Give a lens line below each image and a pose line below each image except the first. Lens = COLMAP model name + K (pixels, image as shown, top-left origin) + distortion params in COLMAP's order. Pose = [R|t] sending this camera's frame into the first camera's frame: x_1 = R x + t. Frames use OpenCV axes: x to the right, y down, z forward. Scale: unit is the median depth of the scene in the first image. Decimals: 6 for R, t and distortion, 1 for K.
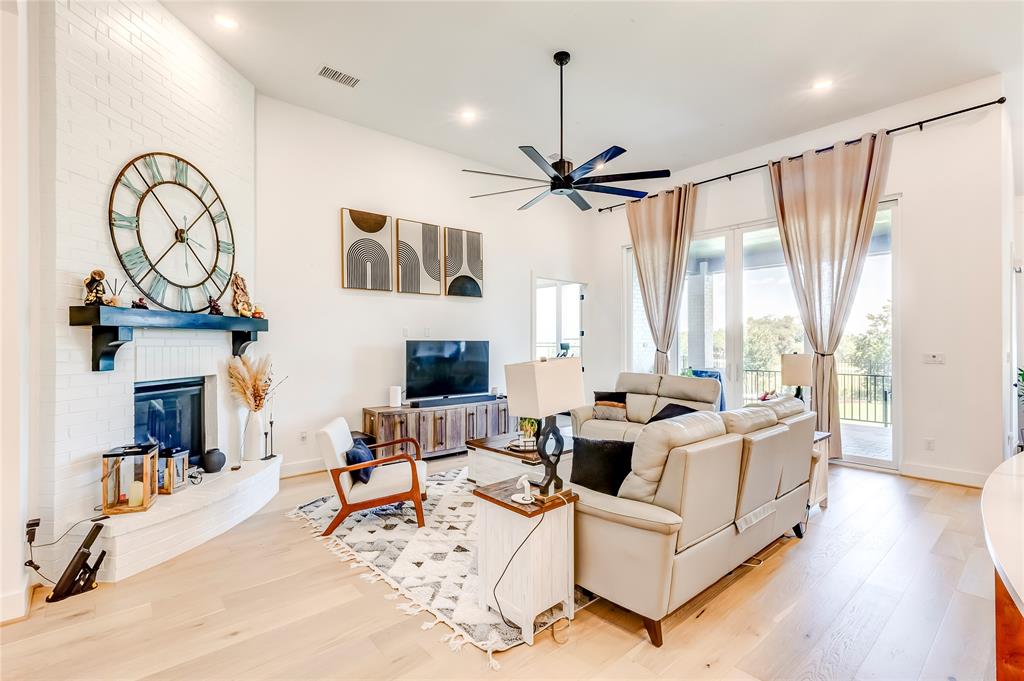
lens RADIAL K [[465.3, 0, 512.3], [0, 465.3, 339.8], [0, 0, 1]] dist [0.005610, -0.000187]
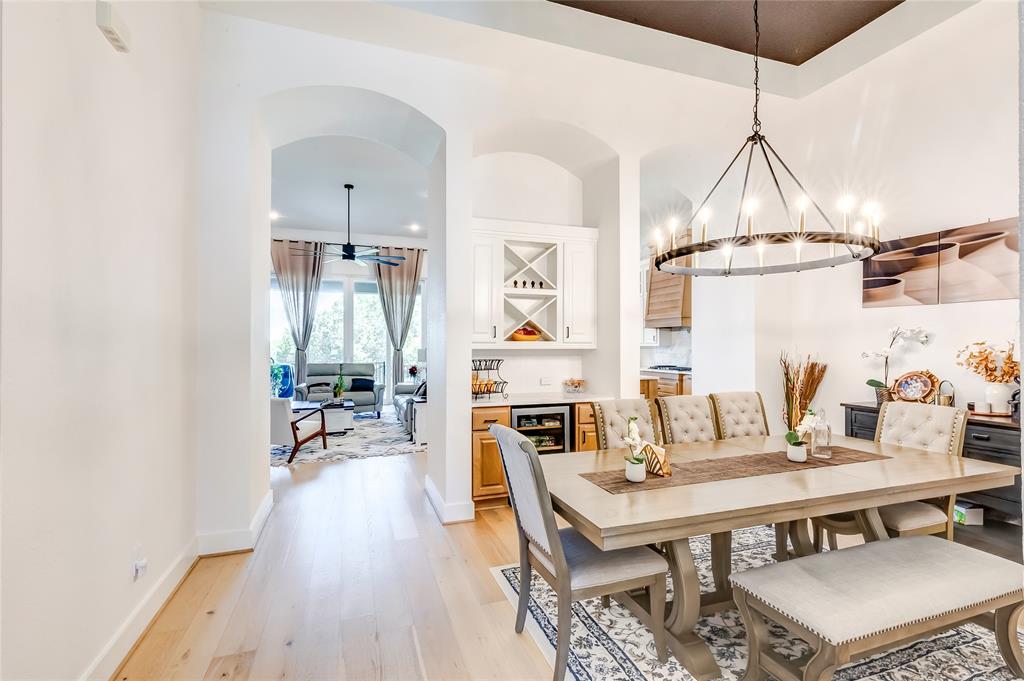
lens RADIAL K [[465.3, 0, 507.8], [0, 465.3, 341.2], [0, 0, 1]] dist [0.005610, -0.000187]
pose [[0.376089, 0.008556, 0.926544, -1.424036], [-0.009077, 0.999943, -0.005549, 0.001482], [-0.926539, -0.006324, 0.376145, -0.277084]]
